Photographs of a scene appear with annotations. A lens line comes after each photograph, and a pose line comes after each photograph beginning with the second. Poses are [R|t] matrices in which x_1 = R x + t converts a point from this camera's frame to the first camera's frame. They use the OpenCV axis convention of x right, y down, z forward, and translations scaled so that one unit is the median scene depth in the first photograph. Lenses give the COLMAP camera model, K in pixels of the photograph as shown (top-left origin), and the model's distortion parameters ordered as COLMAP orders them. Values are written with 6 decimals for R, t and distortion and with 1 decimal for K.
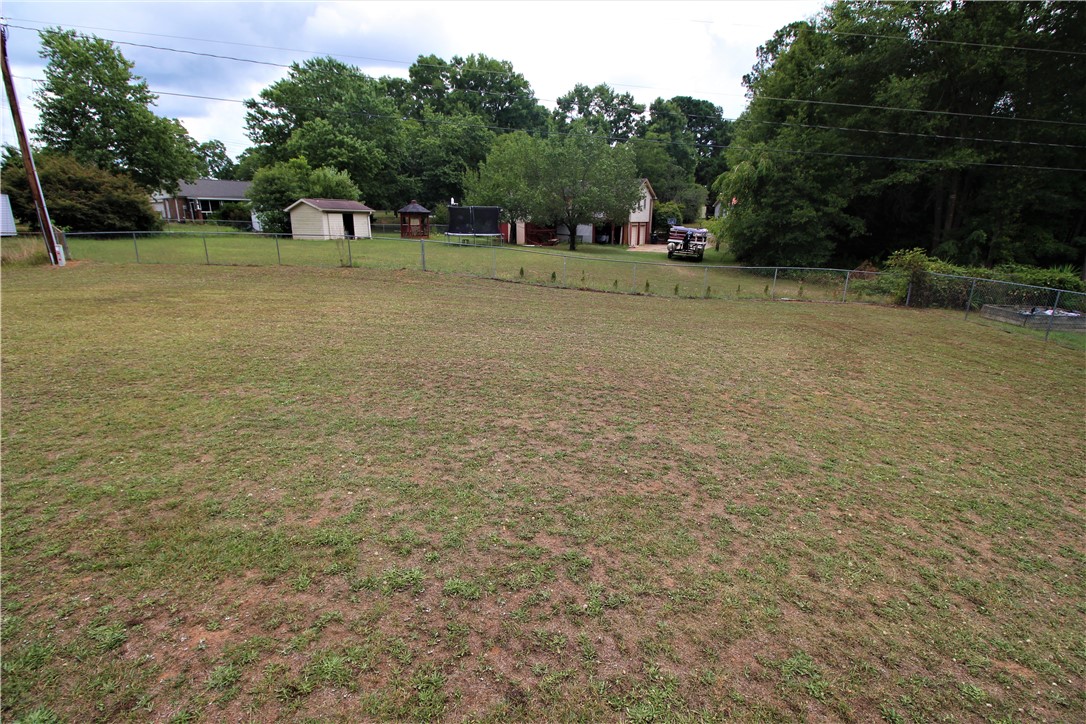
lens RADIAL K [[503.6, 0, 540.5], [0, 503.6, 360.5], [0, 0, 1]] dist [-0.005899, -0.010127]
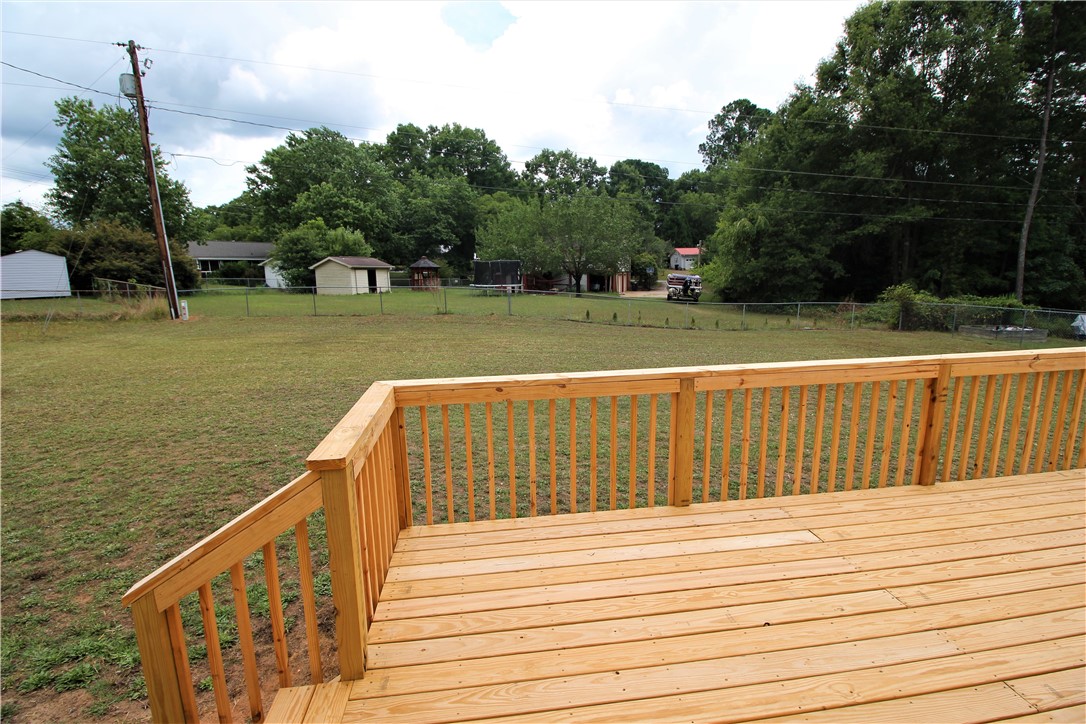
lens RADIAL K [[503.6, 0, 543.1], [0, 503.6, 357.9], [0, 0, 1]] dist [-0.005899, -0.010127]
pose [[0.993293, -0.042109, 0.107682, -0.142935], [0.053126, 0.993408, -0.101580, 0.019794], [-0.102695, 0.106620, 0.988982, -0.066848]]
